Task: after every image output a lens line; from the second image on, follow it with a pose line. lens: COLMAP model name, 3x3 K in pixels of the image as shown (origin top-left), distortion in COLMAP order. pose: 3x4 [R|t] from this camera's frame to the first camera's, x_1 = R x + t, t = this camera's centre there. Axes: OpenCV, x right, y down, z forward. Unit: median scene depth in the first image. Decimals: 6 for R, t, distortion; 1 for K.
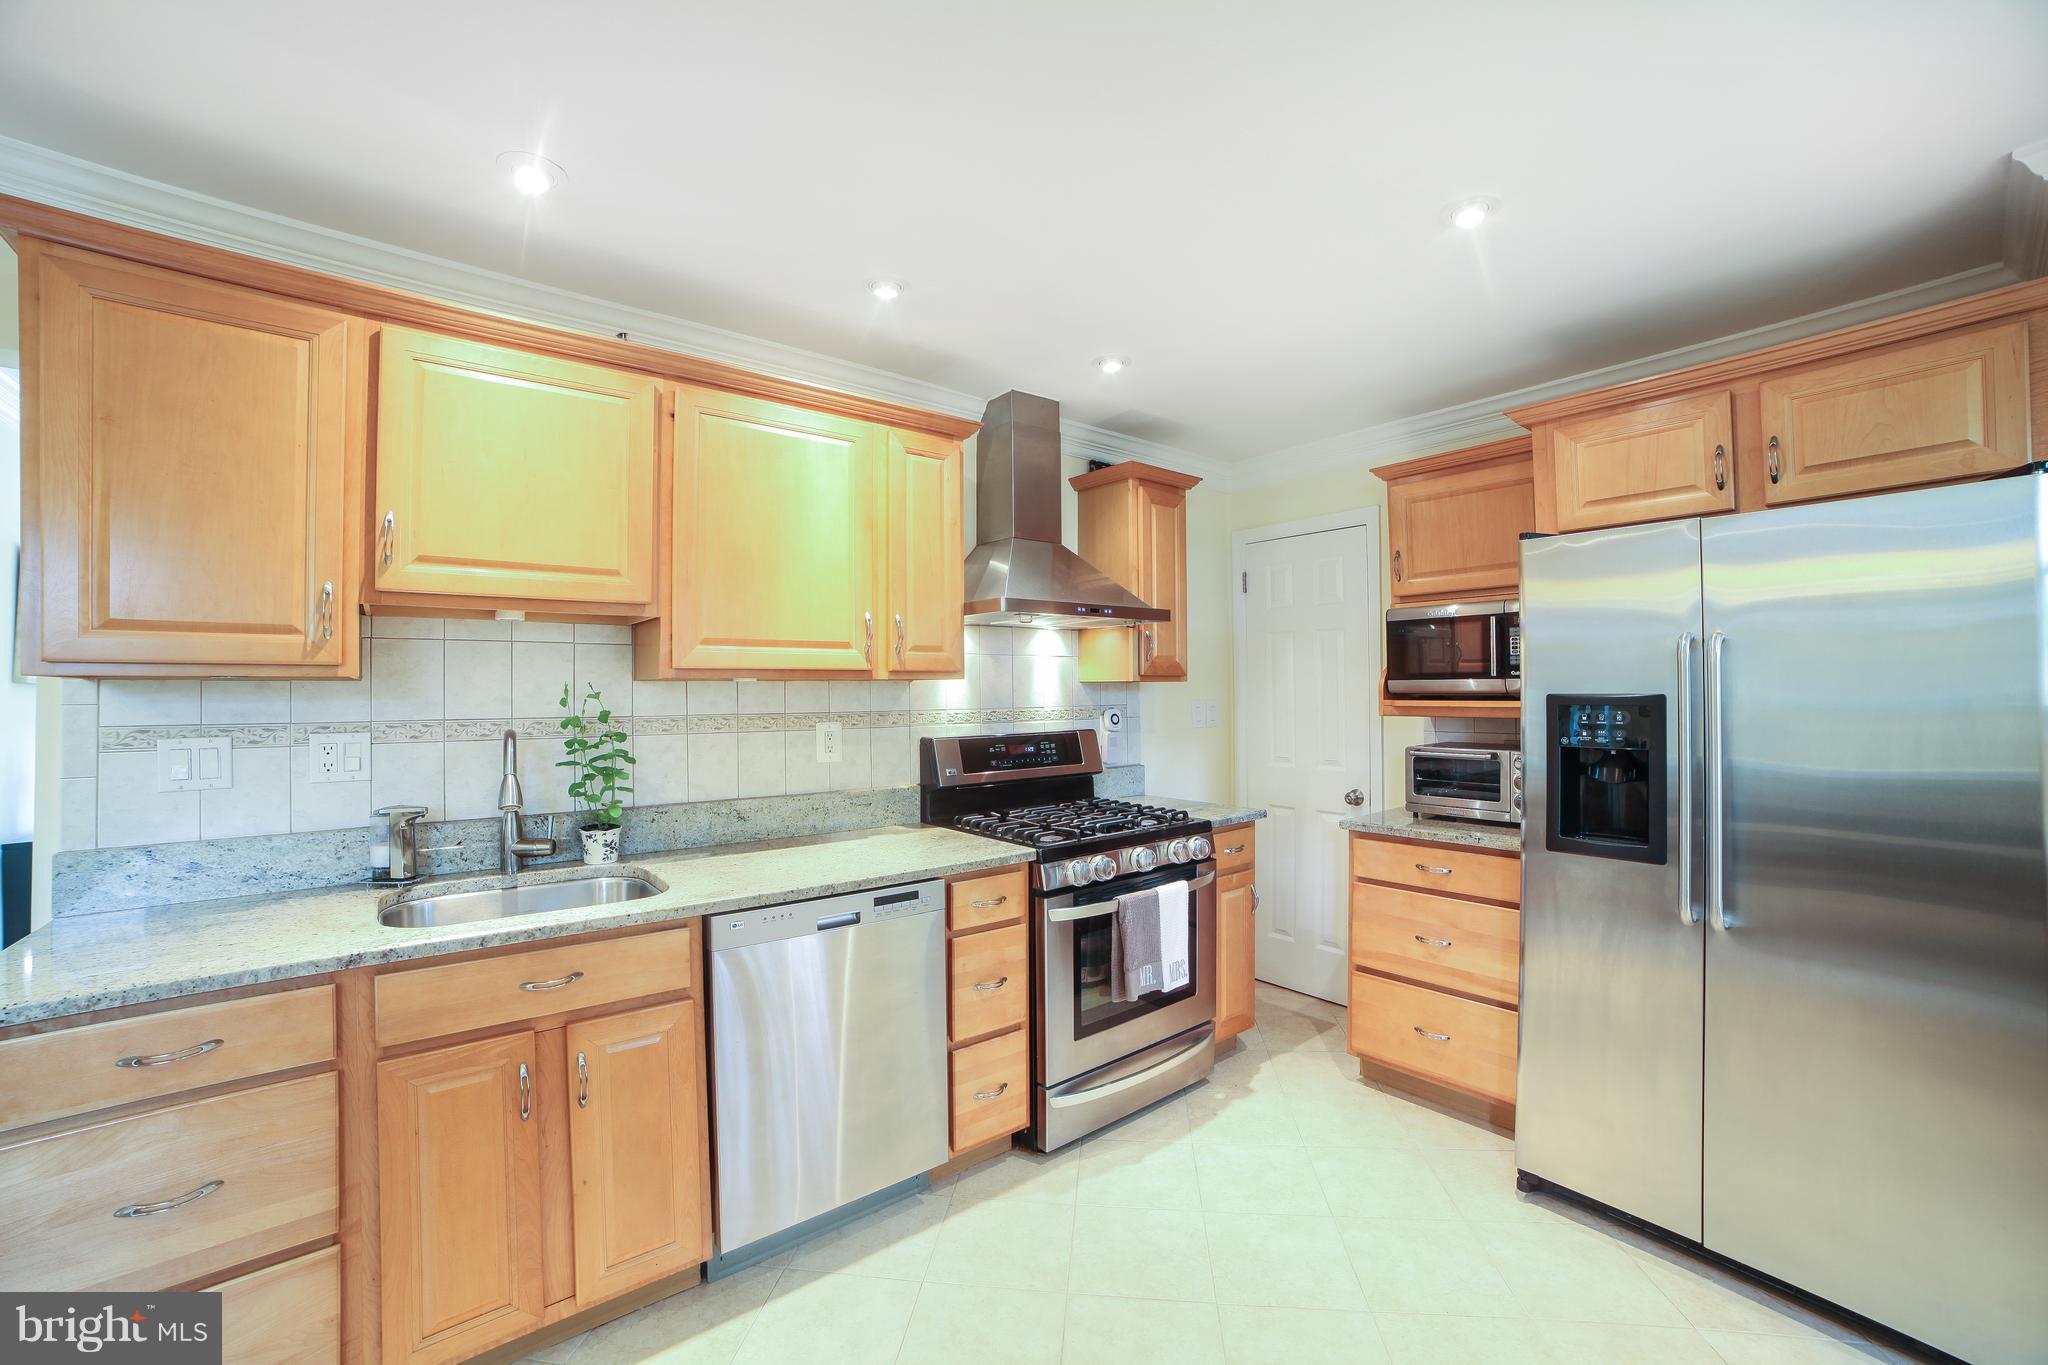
lens RADIAL K [[851.6, 0, 1024.0], [0, 851.6, 682.5], [0, 0, 1]] dist [-0.091547, 0.047842]
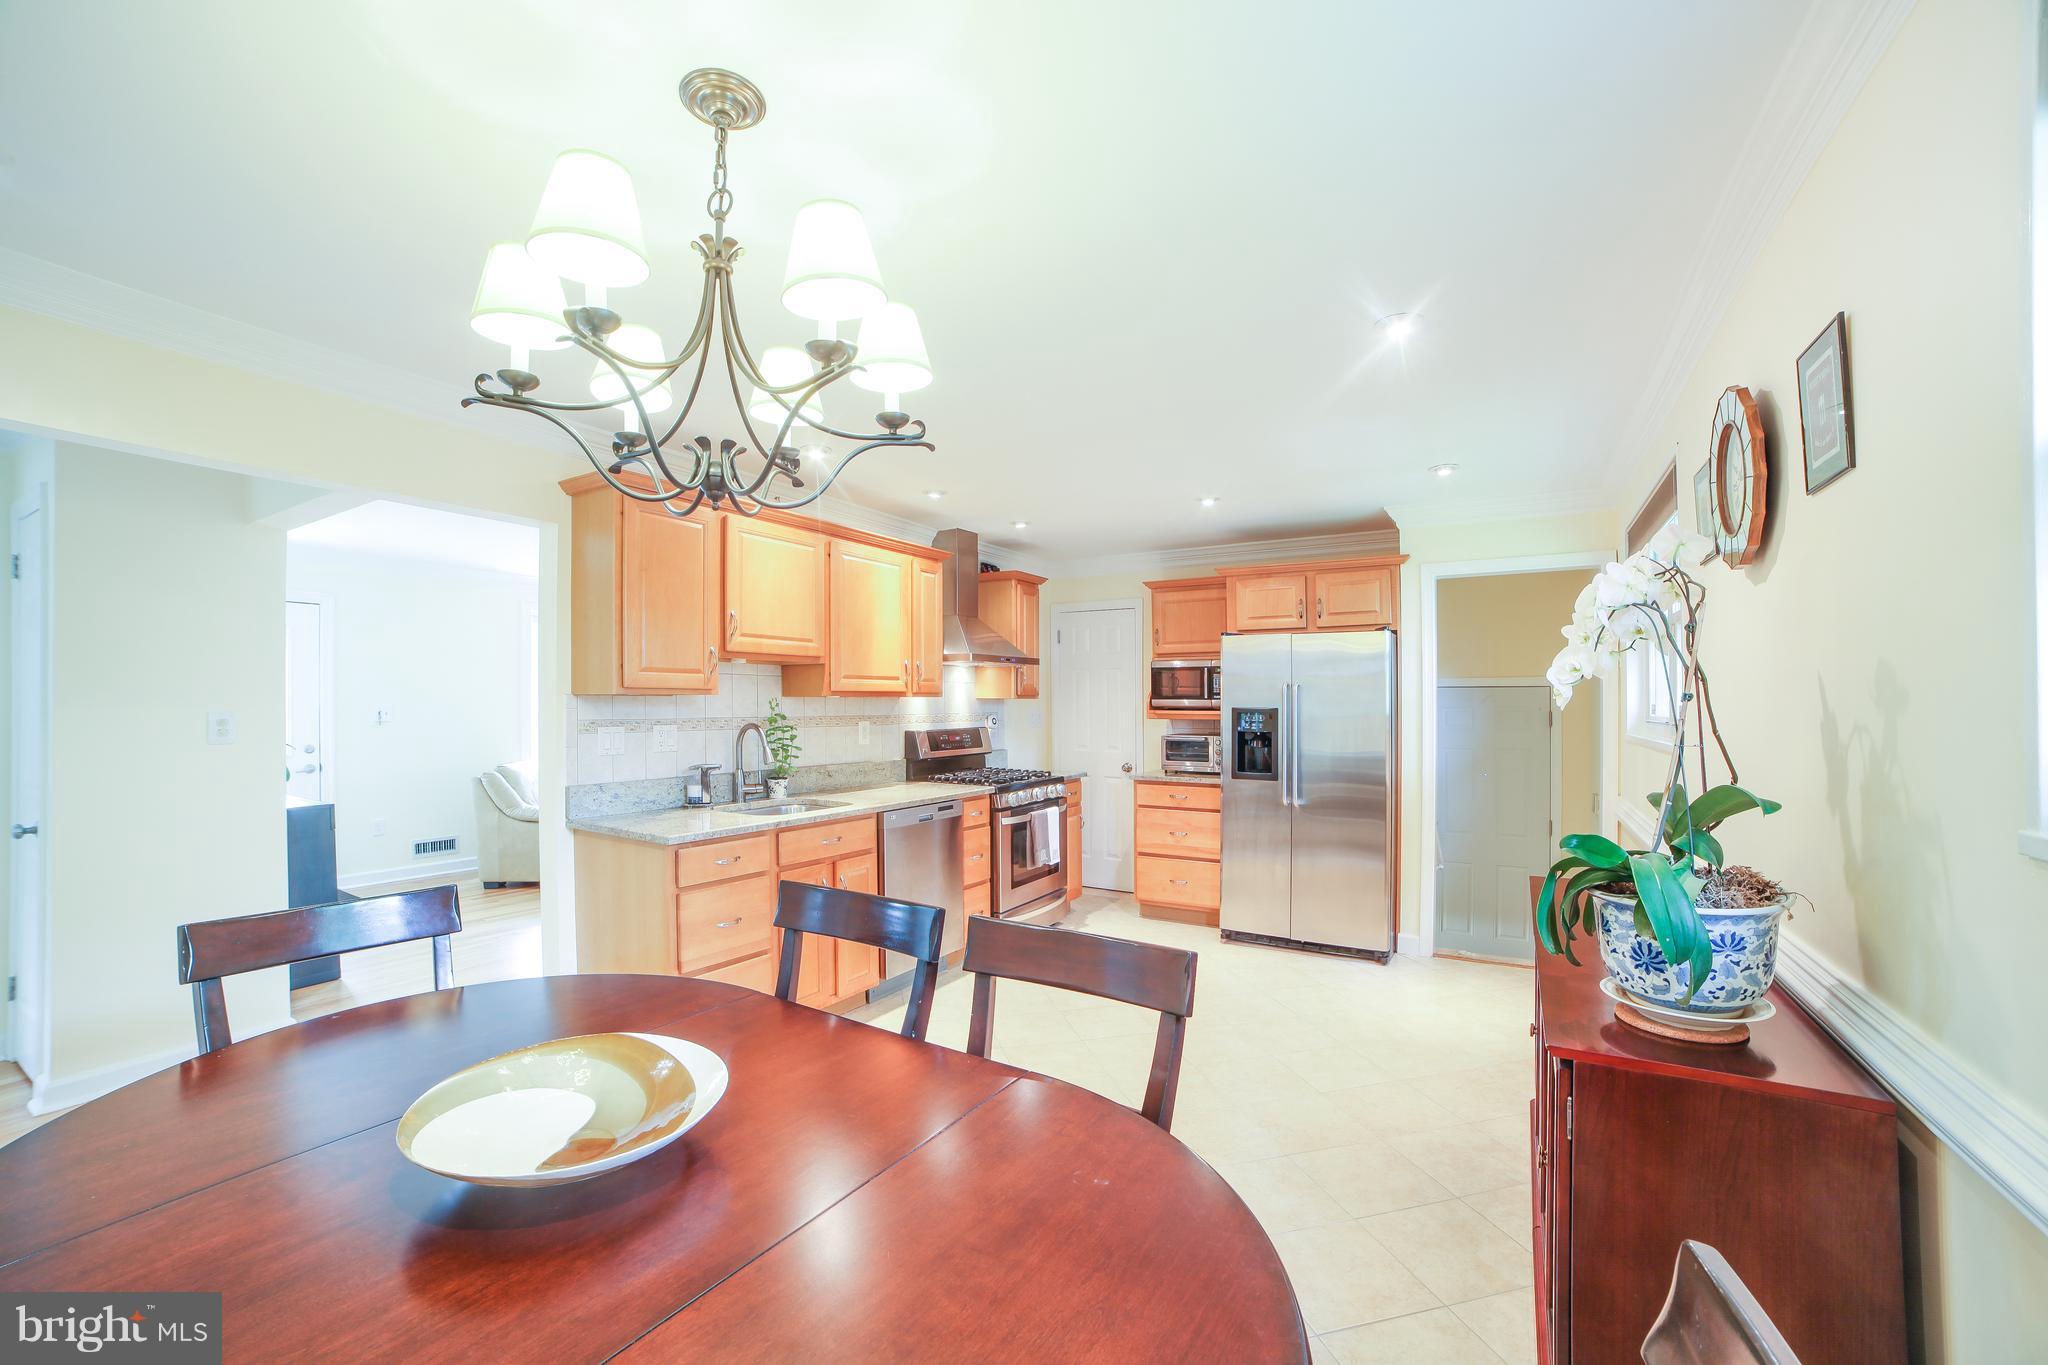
lens RADIAL K [[862.1, 0, 1025.2], [0, 862.1, 700.6], [0, 0, 1]] dist [-0.002188, -0.000051]
pose [[0.940030, 0.008058, 0.340996, -0.541353], [-0.009994, 0.999942, 0.003920, -0.005908], [-0.340945, -0.007093, 0.940057, -0.785274]]
